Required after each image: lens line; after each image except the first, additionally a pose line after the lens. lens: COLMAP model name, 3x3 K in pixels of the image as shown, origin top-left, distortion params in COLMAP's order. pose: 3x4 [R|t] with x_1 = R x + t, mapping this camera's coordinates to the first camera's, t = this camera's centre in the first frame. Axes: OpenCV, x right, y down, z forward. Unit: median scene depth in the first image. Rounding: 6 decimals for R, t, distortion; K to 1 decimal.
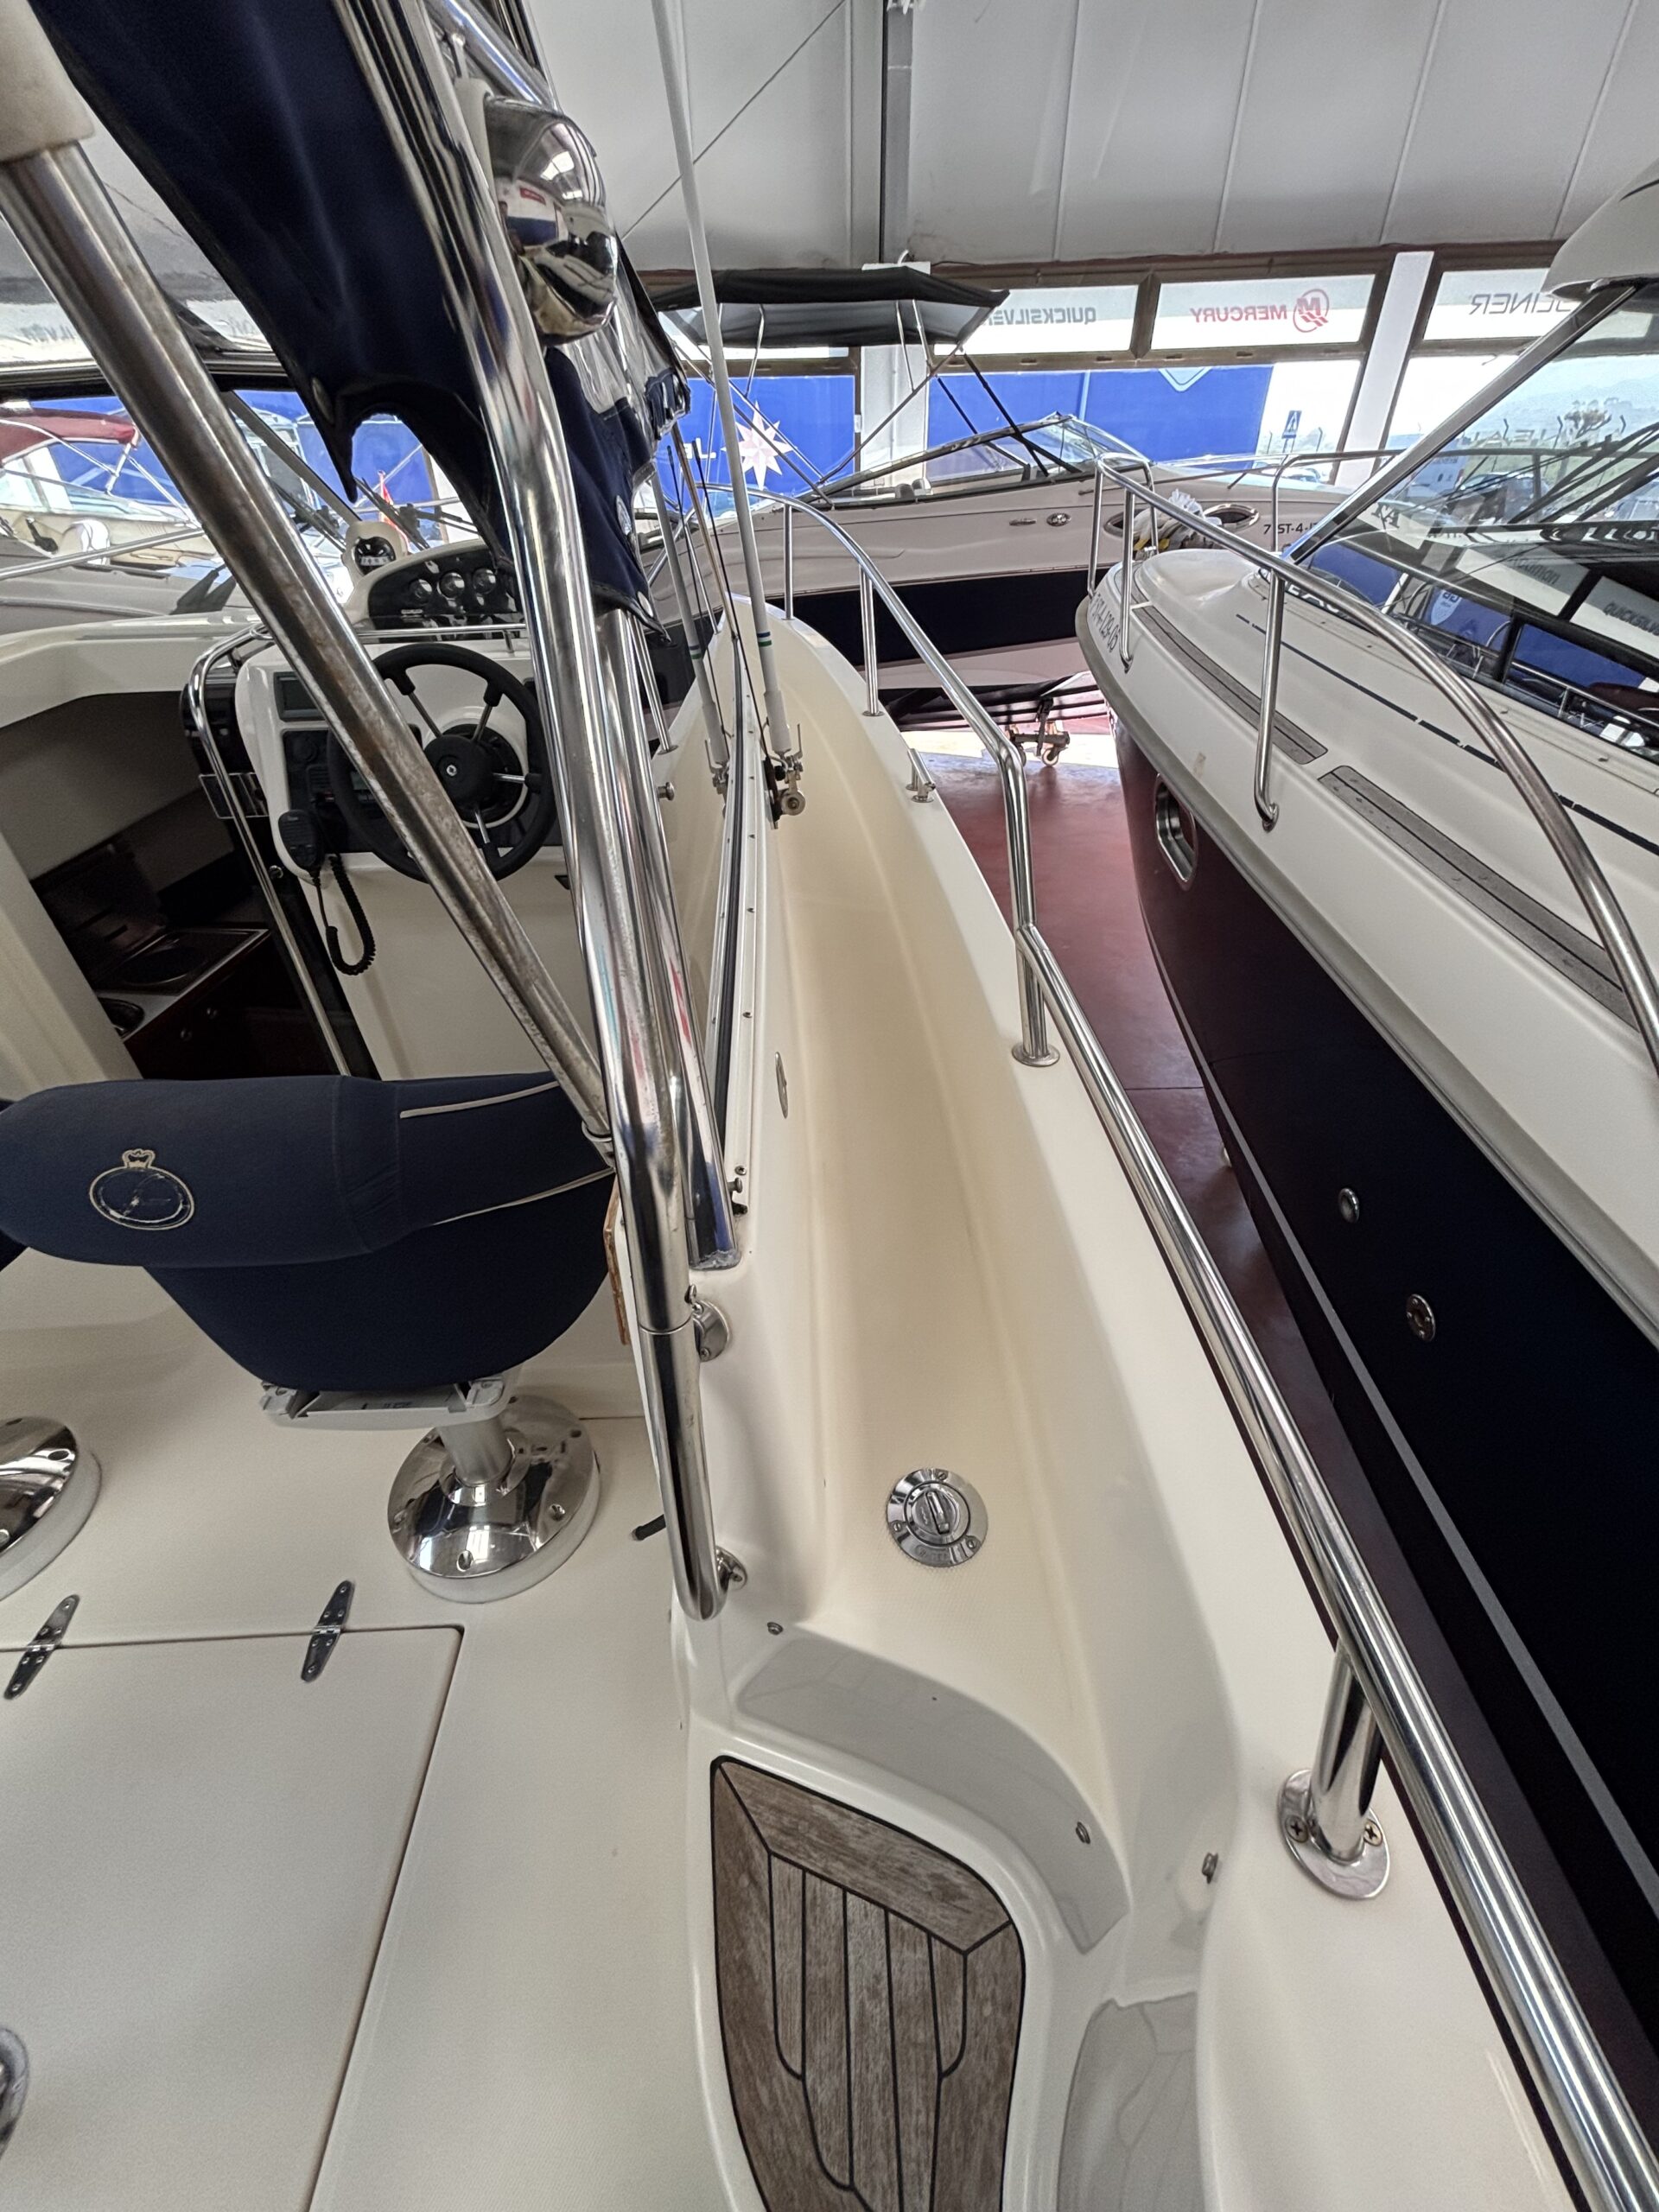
lens RADIAL K [[895.7, 0, 810.5], [0, 895.7, 1111.3], [0, 0, 1]] dist [-0.003967, 0.001524]
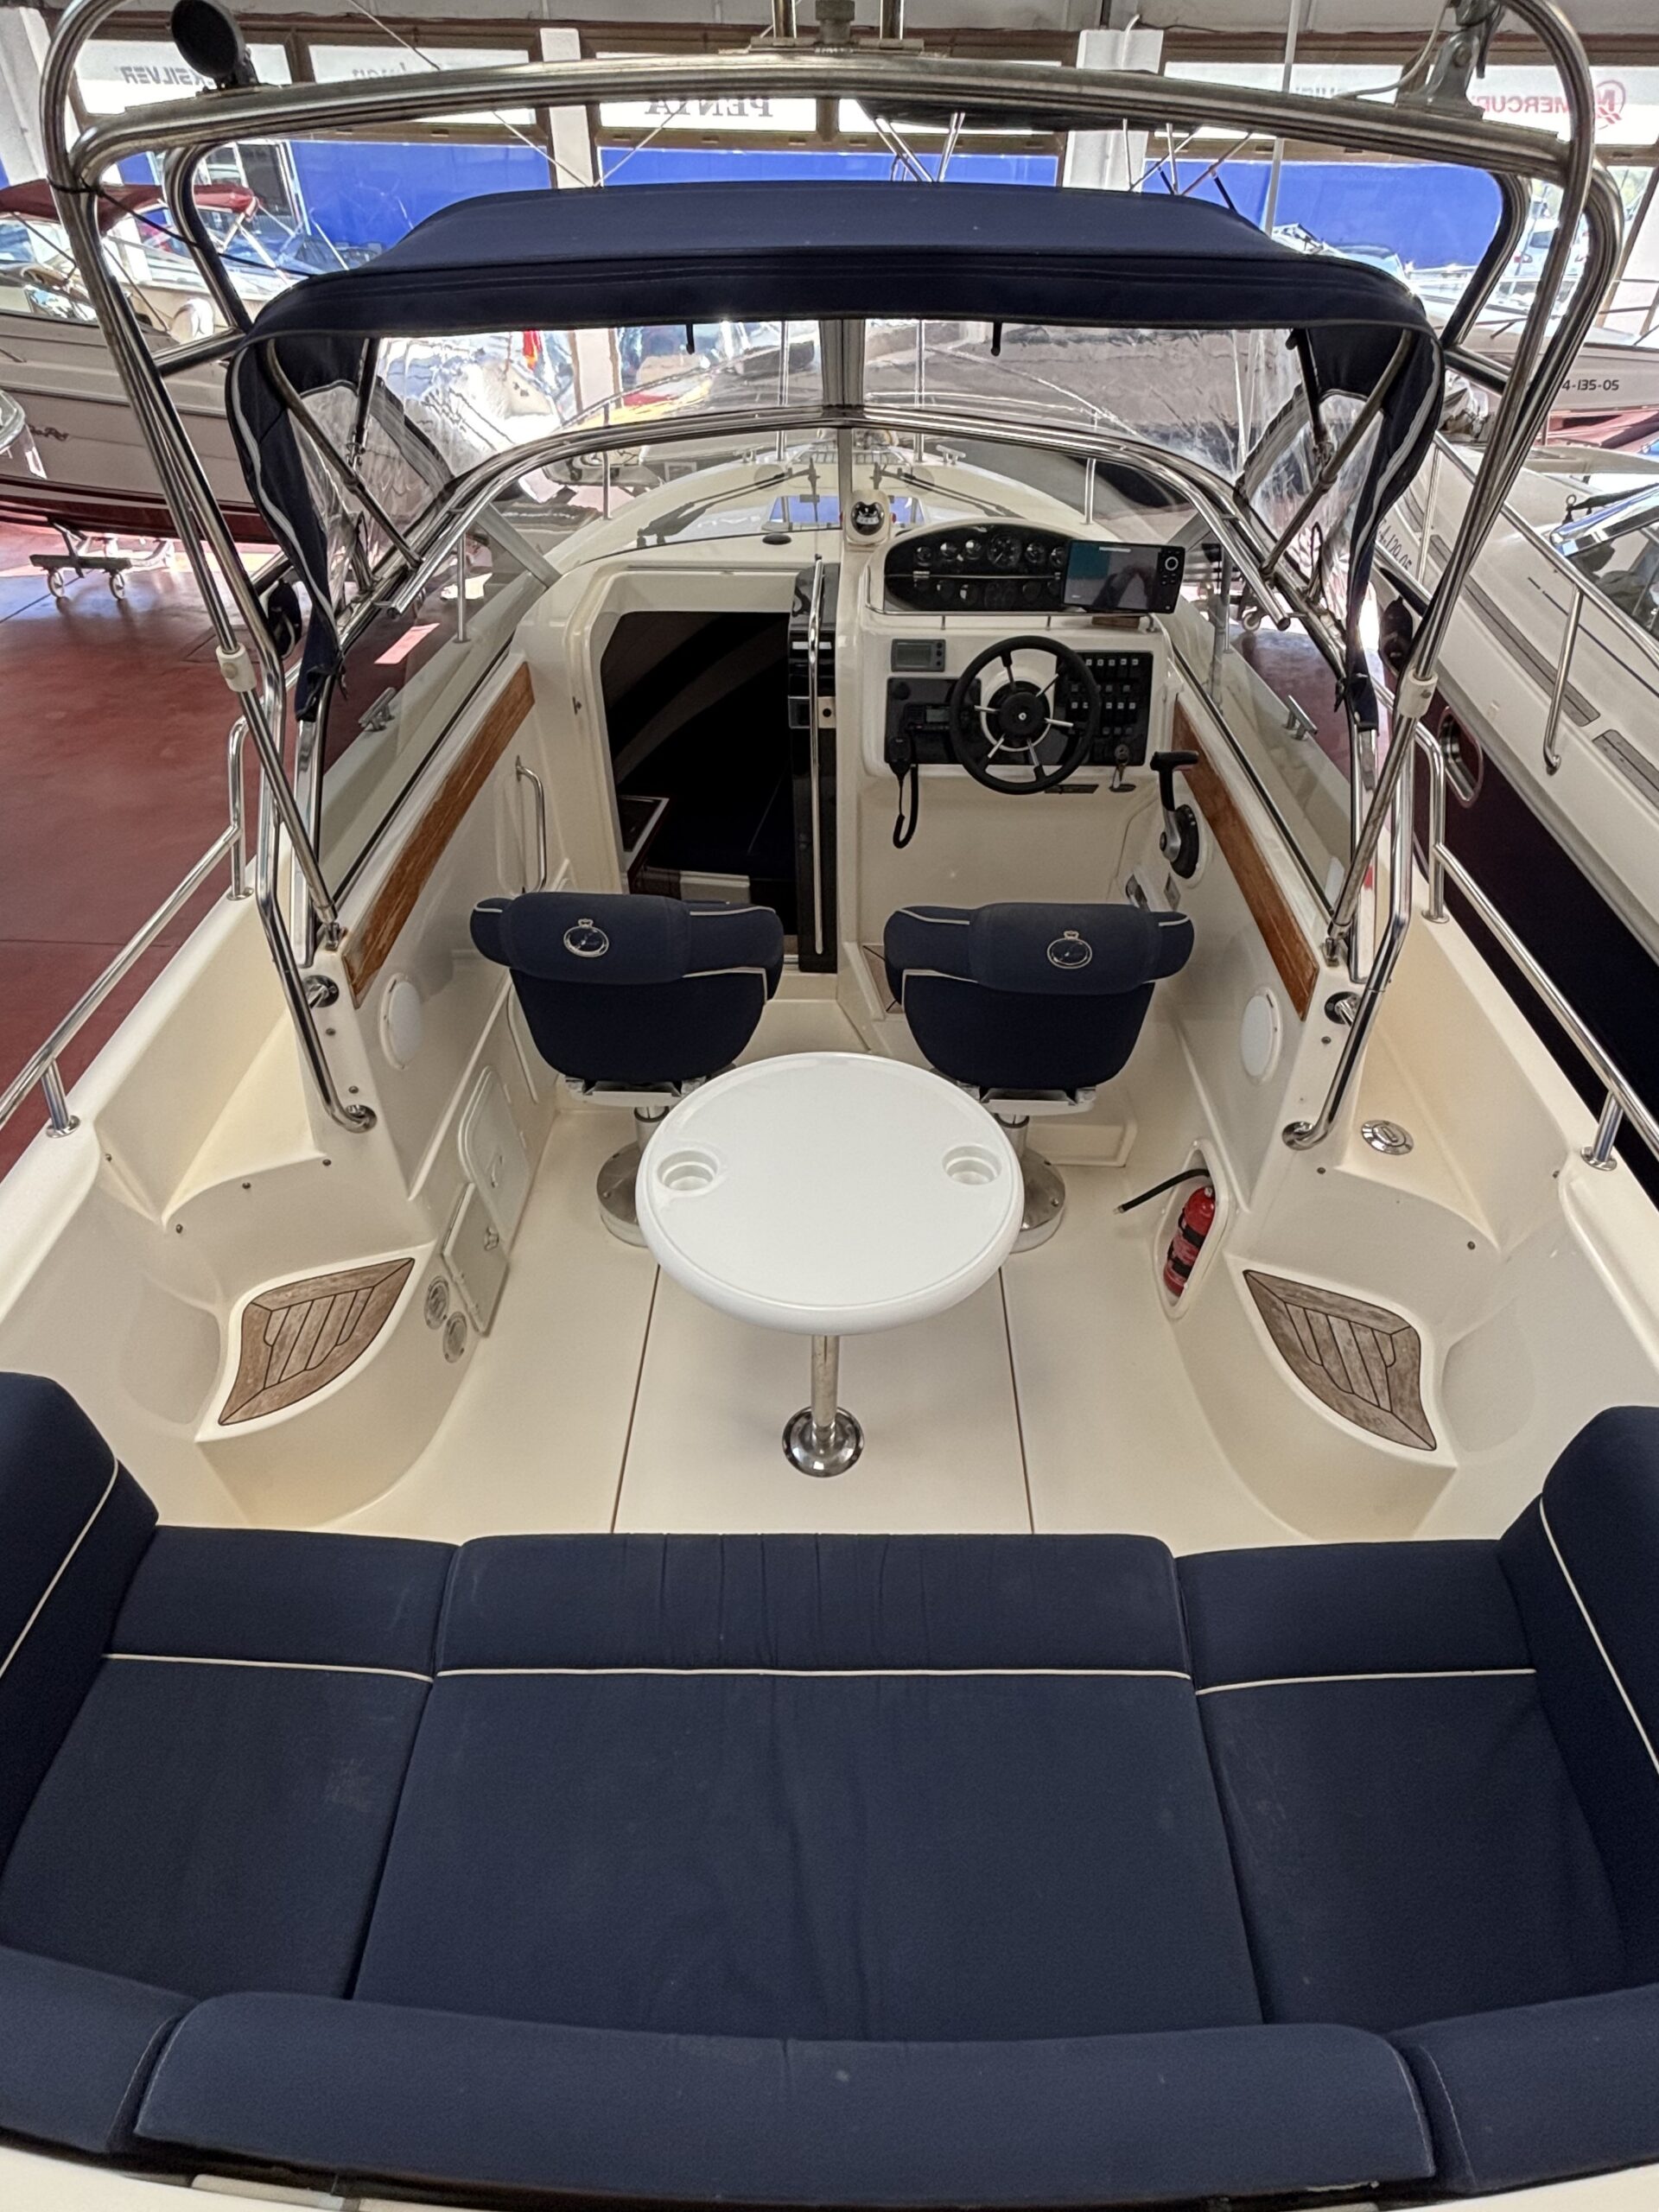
lens RADIAL K [[1084.8, 0, 847.0], [0, 1084.8, 1097.9], [0, 0, 1]] dist [-0.008370, 0.003645]
pose [[0.998086, 0.057746, -0.022112, -0.111199], [-0.055989, 0.995745, 0.073187, 0.026618], [0.026244, -0.071809, 0.997073, -0.159430]]
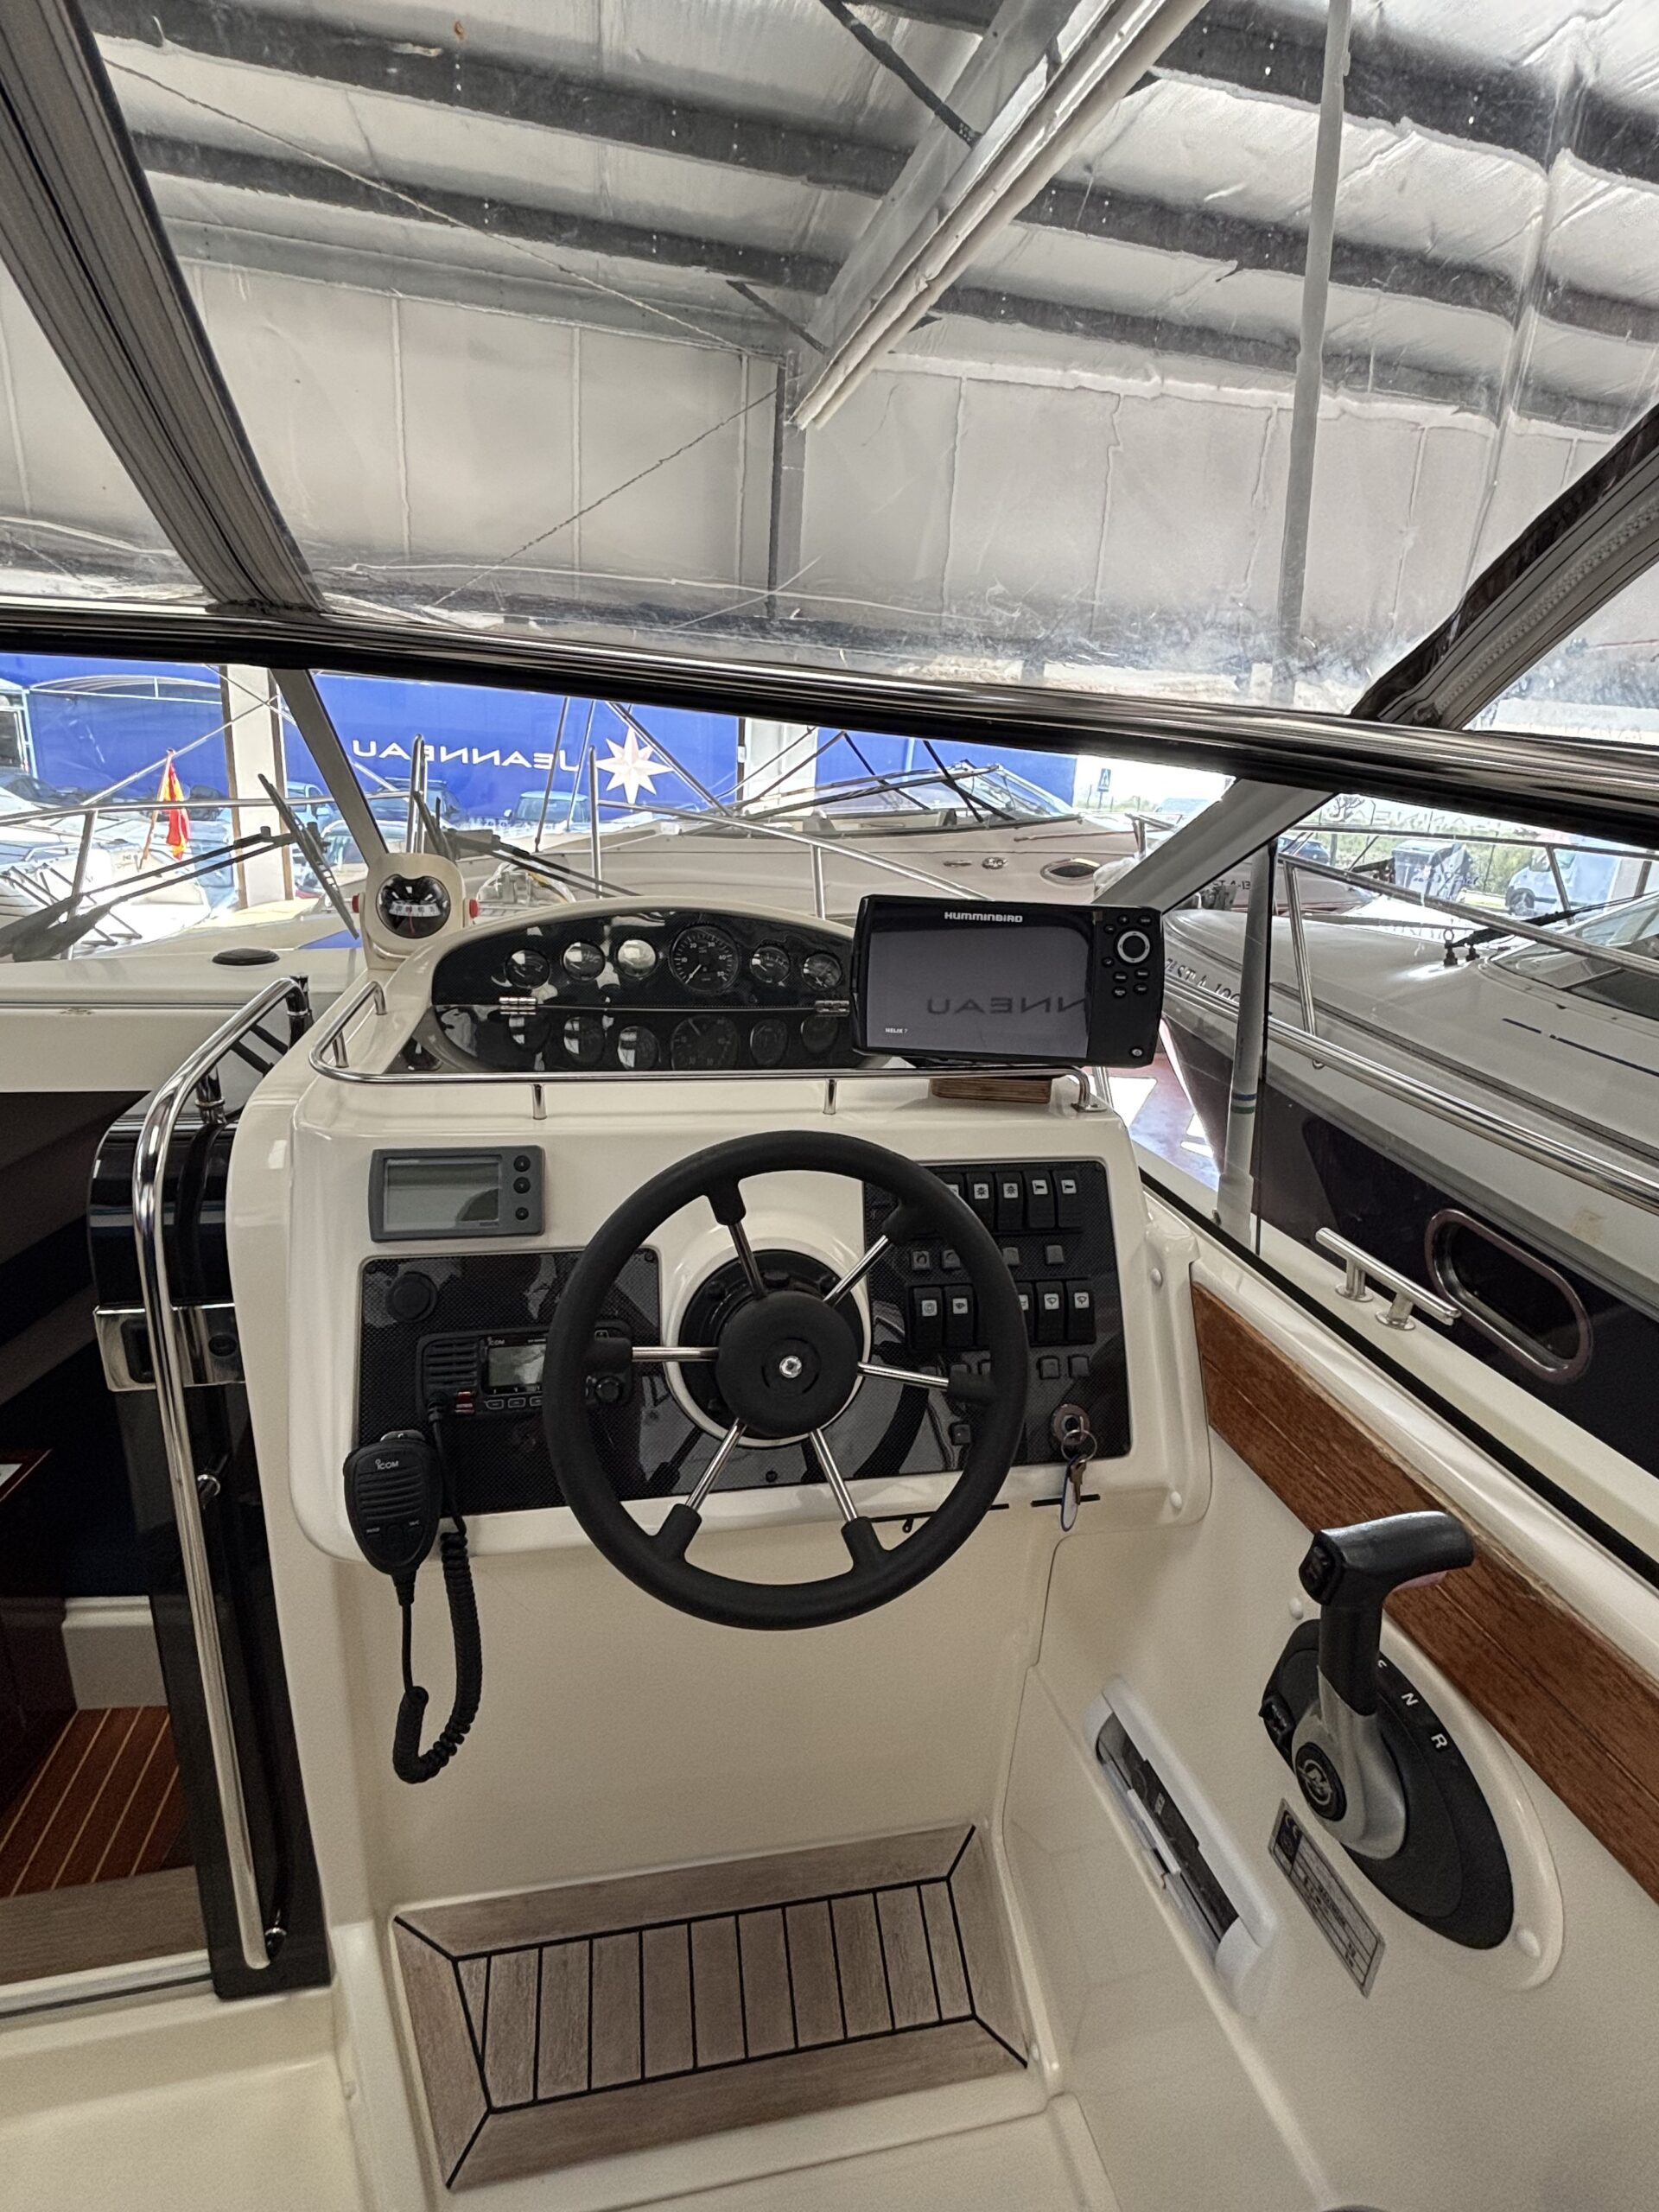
lens RADIAL K [[1103.8, 0, 842.9], [0, 1103.8, 1102.6], [0, 0, 1]] dist [0.016500, -0.000292]
pose [[0.980229, 0.023210, 0.196499, -0.088170], [0.045589, 0.939885, -0.338435, -0.056085], [-0.192542, 0.340702, 0.920244, 0.073363]]
